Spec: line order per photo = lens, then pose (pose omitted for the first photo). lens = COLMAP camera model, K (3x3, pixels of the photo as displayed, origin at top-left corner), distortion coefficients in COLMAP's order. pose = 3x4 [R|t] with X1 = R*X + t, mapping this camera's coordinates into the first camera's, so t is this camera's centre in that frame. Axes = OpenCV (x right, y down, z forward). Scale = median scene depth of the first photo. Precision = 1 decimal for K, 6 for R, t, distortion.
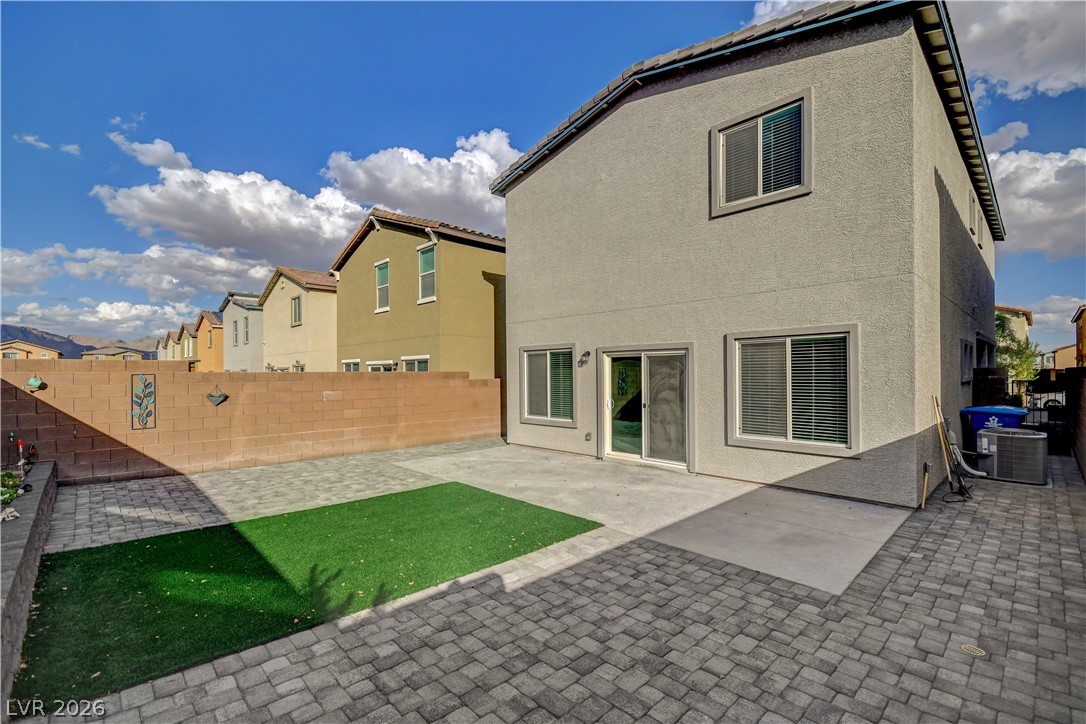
lens RADIAL K [[475.2, 0, 535.7], [0, 475.2, 370.0], [0, 0, 1]] dist [0.005371, 0.000003]
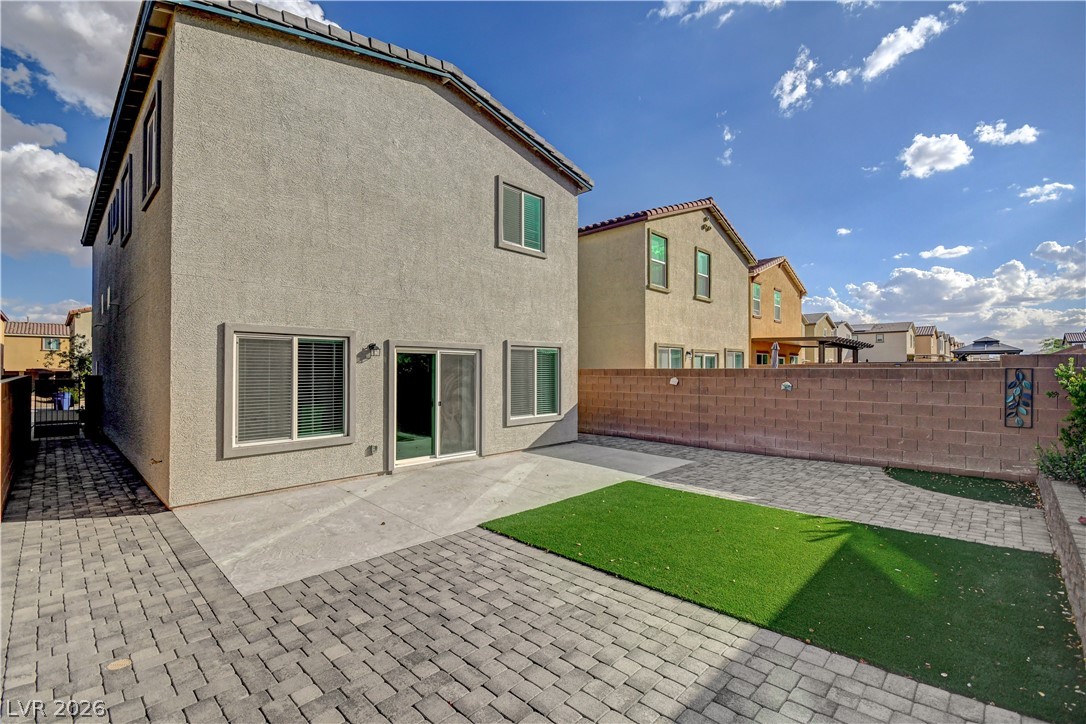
lens RADIAL K [[475.2, 0, 539.0], [0, 475.2, 365.3], [0, 0, 1]] dist [0.005371, 0.000003]
pose [[-0.040261, 0.017255, 0.999040, -0.791232], [-0.006261, 0.999827, -0.017520, 0.010264], [-0.999170, -0.006960, -0.040146, 0.847937]]
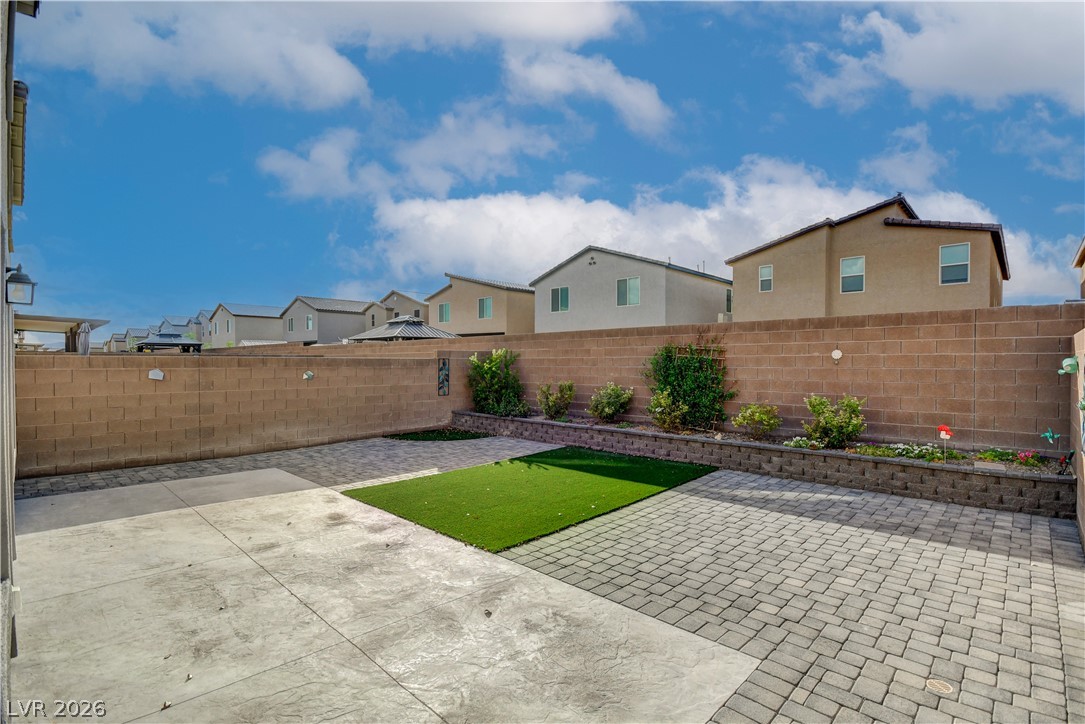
lens RADIAL K [[502.1, 0, 545.4], [0, 502.1, 362.5], [0, 0, 1]] dist [0.002817, 0.001071]
pose [[-0.998738, 0.006464, -0.049810, -0.185242], [0.006743, 0.999962, -0.005438, 0.016692], [0.049773, -0.005767, -0.998744, 1.425768]]
